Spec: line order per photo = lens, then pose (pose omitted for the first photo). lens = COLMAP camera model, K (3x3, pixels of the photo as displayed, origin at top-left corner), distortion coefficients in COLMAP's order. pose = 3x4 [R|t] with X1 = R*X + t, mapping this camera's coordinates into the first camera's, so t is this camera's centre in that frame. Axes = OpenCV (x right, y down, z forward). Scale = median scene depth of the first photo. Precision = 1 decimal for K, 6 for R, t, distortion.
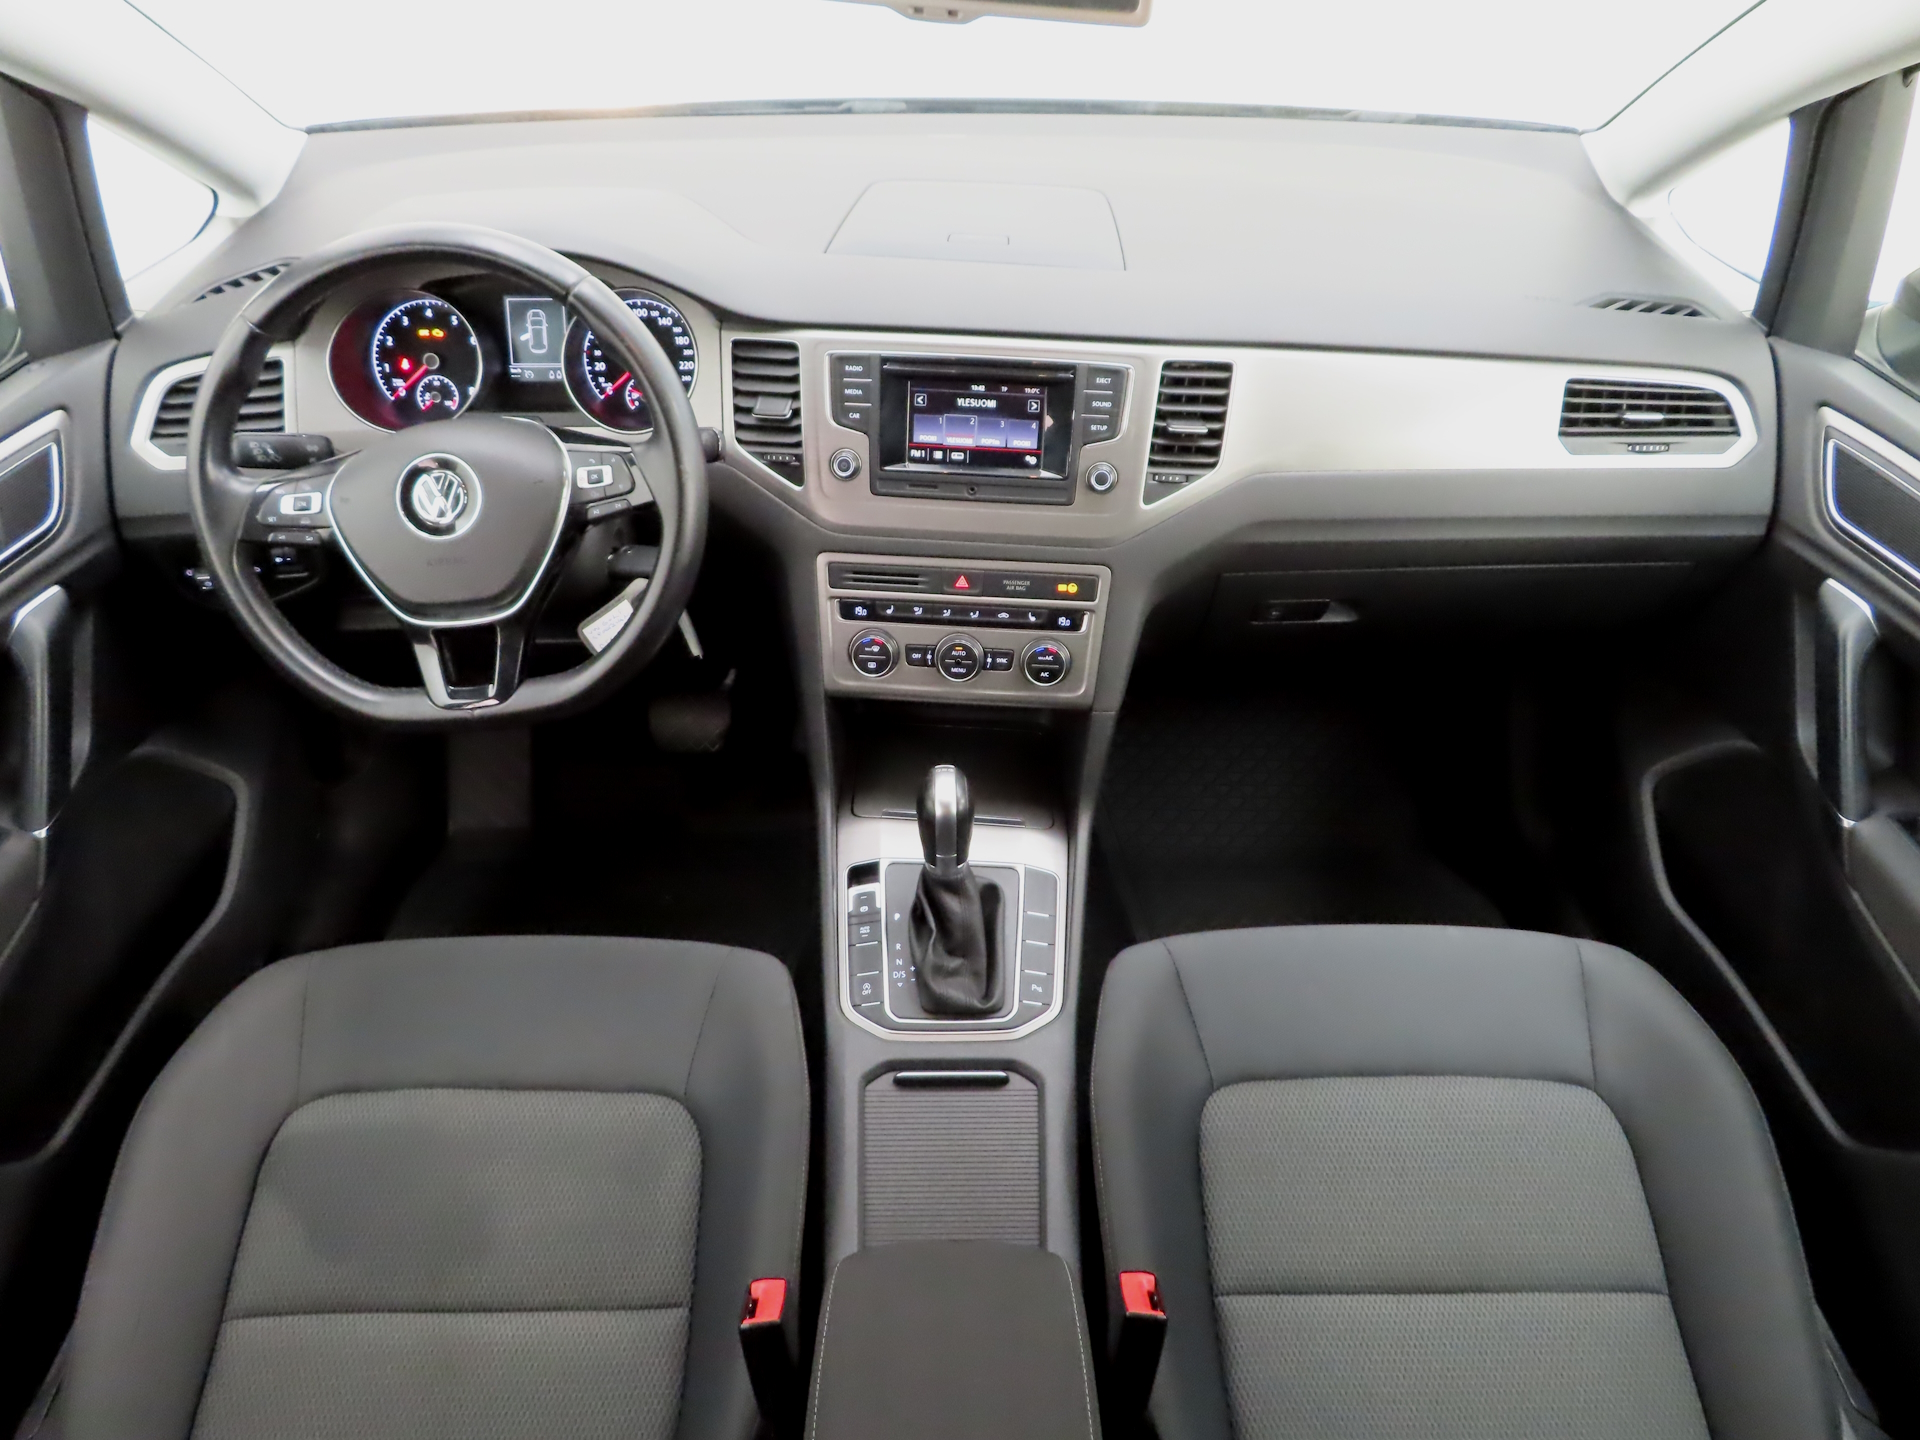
lens RADIAL K [[1376.3, 0, 960.0], [0, 1376.3, 720.0], [0, 0, 1]] dist [-0.010910, 0.007559]
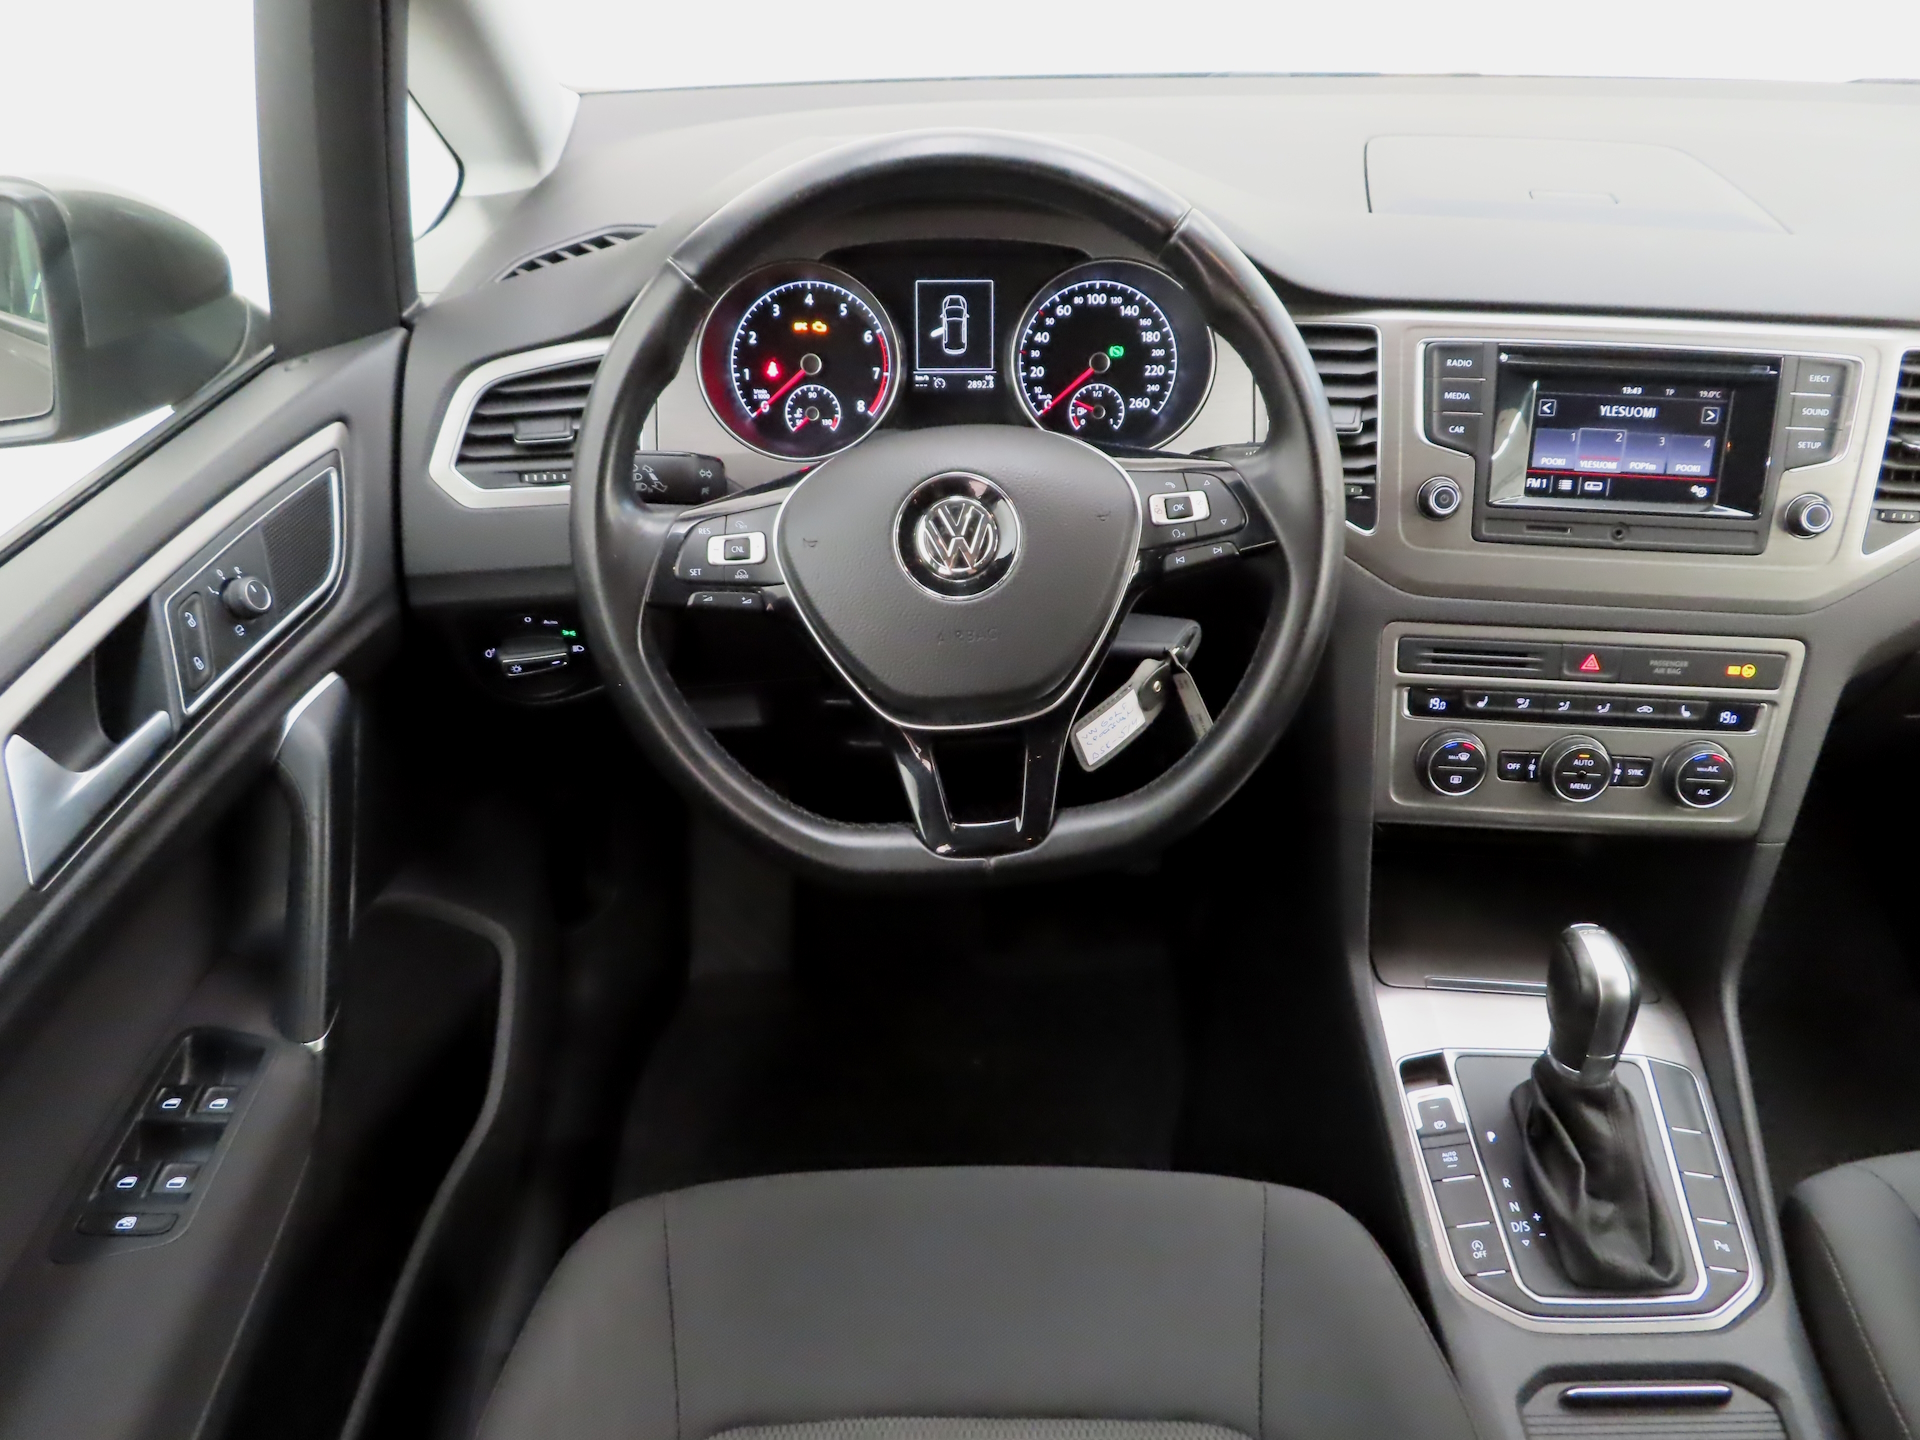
lens RADIAL K [[1376.3, 0, 960.0], [0, 1376.3, 720.0], [0, 0, 1]] dist [-0.010910, 0.007559]
pose [[0.999972, -0.004129, 0.006204, -0.330447], [0.004480, 0.998327, -0.057651, -0.031460], [-0.005955, 0.057677, 0.998318, 0.296687]]
